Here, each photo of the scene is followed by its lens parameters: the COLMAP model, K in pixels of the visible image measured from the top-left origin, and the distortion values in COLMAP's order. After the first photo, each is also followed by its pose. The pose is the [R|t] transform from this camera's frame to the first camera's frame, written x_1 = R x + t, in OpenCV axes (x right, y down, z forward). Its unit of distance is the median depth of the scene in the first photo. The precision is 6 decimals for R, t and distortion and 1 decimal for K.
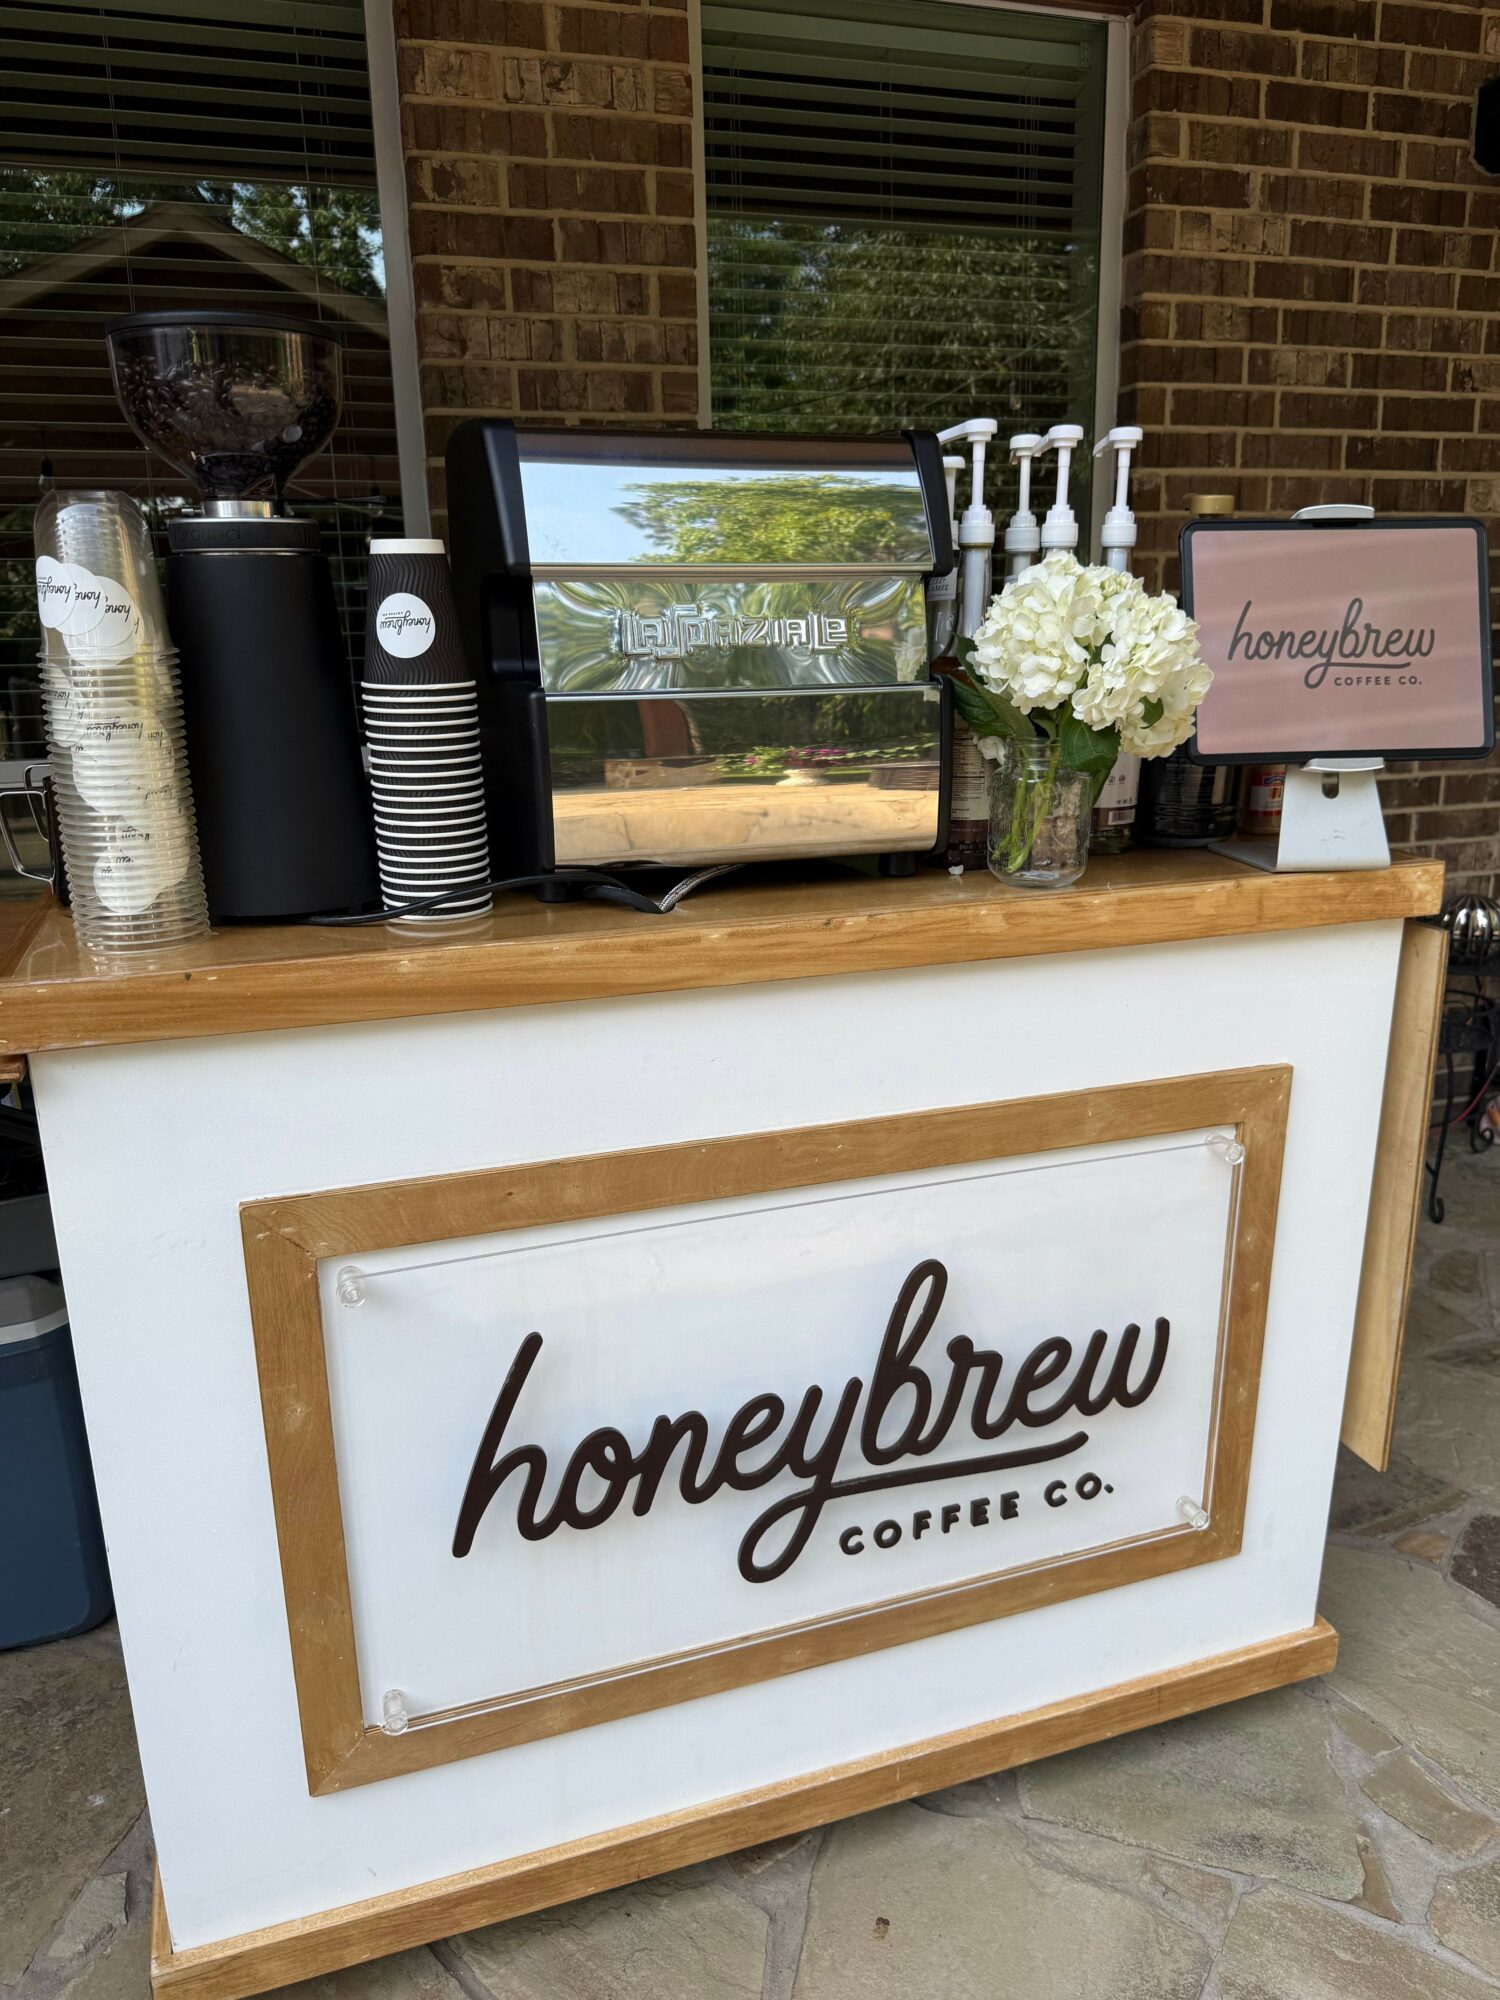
lens RADIAL K [[1369.7, 0, 696.0], [0, 1369.7, 1015.6], [0, 0, 1]] dist [0.002155, -0.002857]
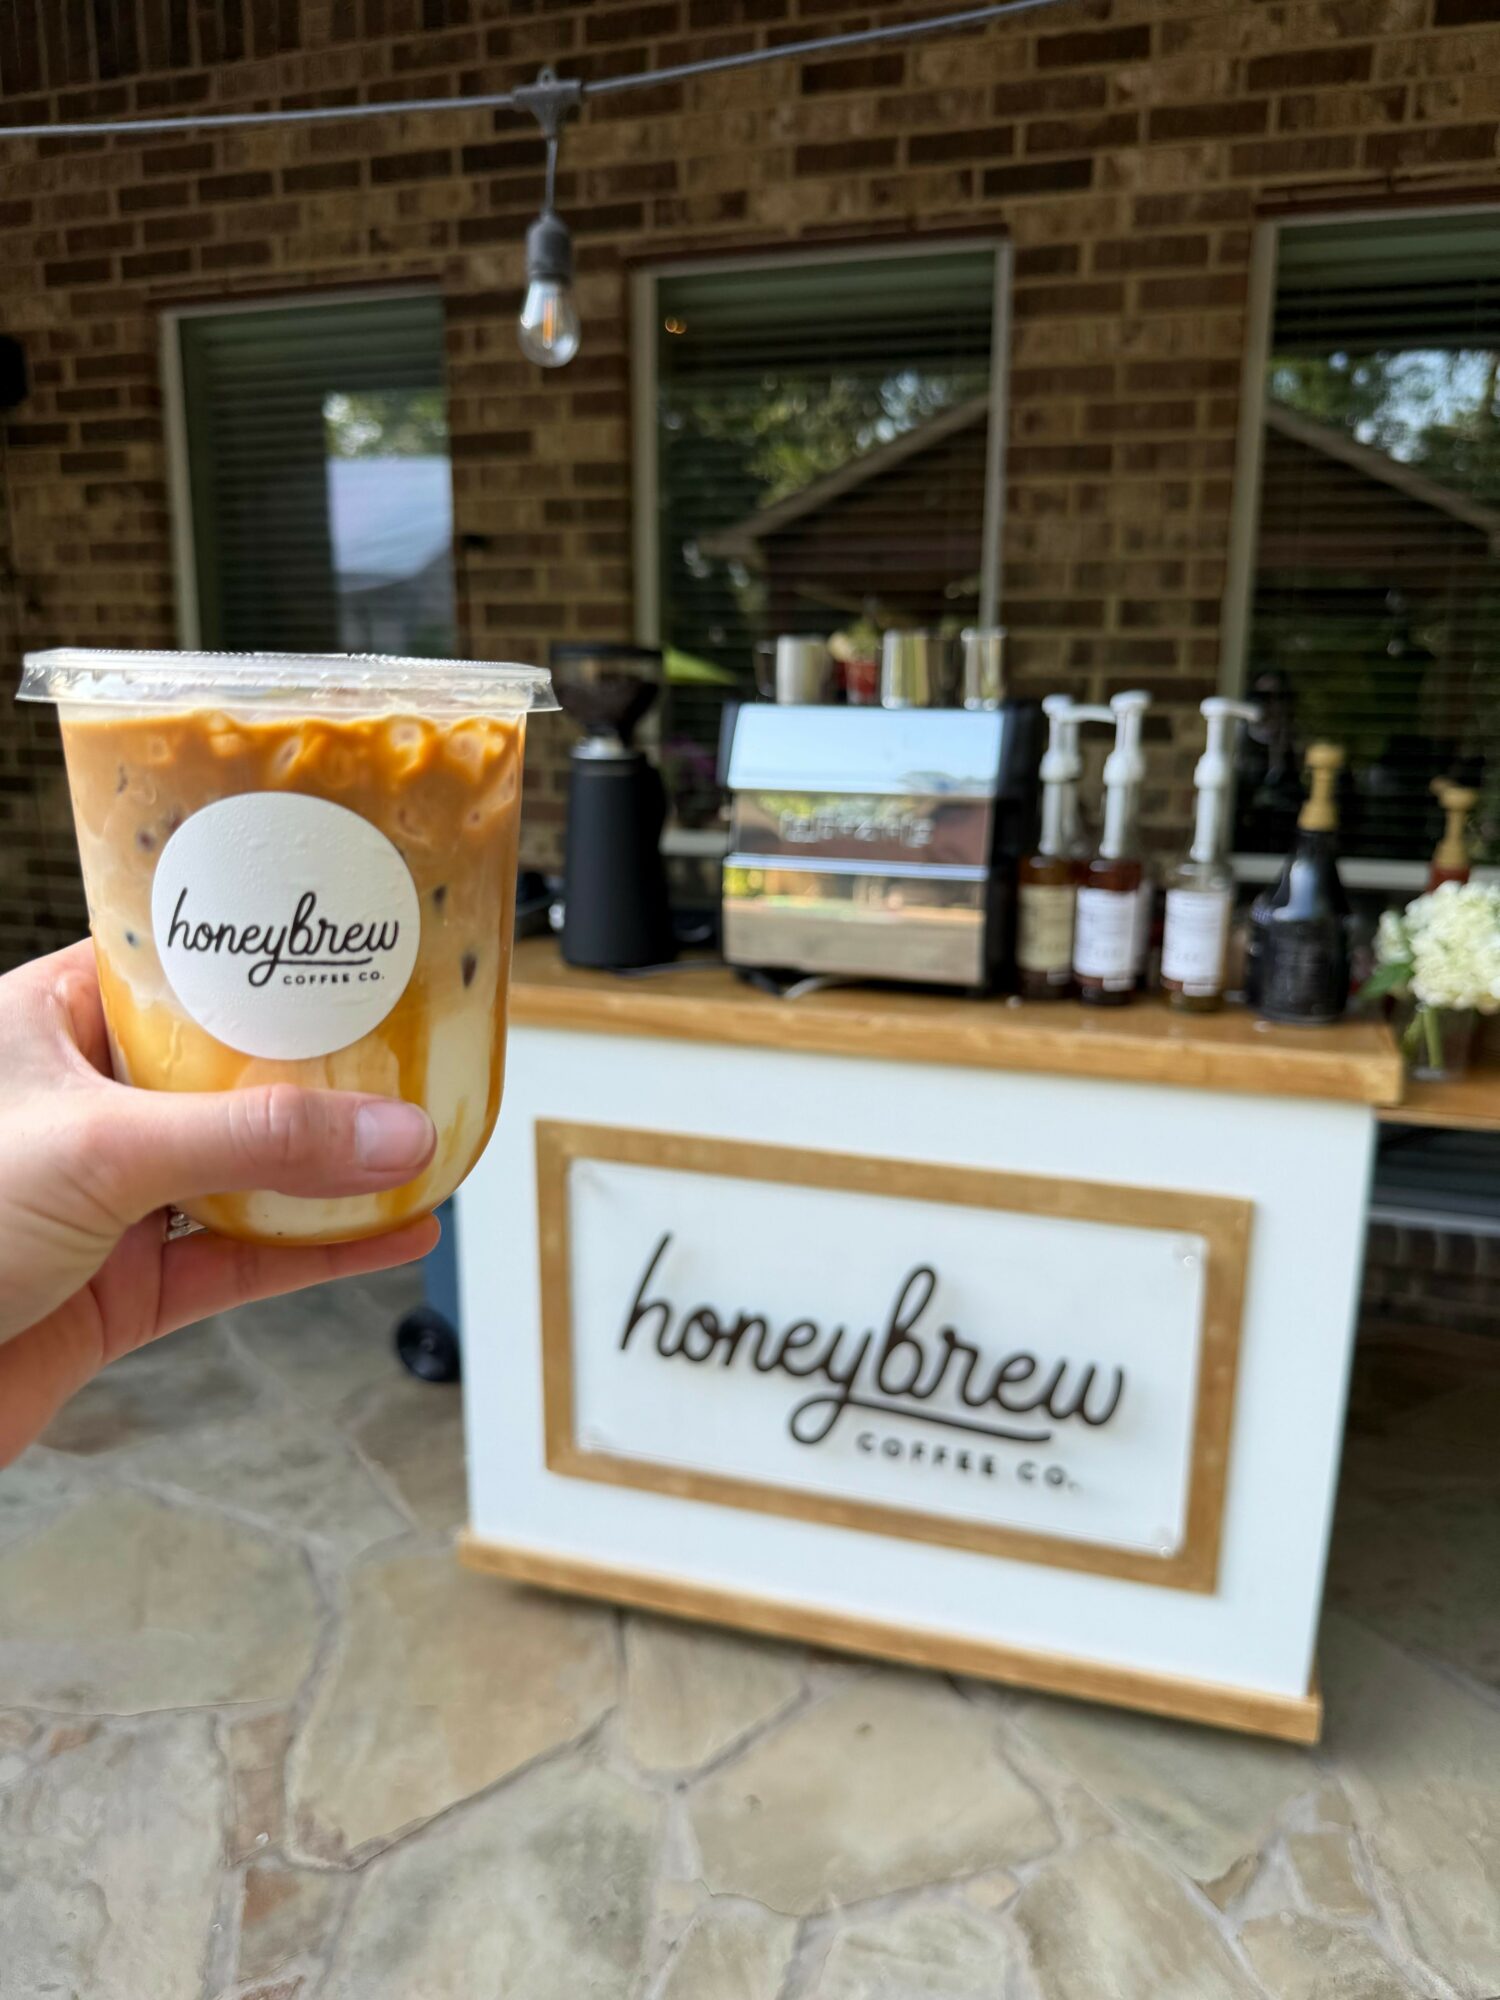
lens RADIAL K [[1379.8, 0, 750.0], [0, 1379.8, 1000.0], [0, 0, 1]] dist [0.074392, -0.129388]
pose [[0.814601, 0.160005, -0.557516, 0.744753], [-0.180579, 0.983389, 0.018381, -0.087222], [0.551196, 0.085702, 0.829963, -0.337530]]
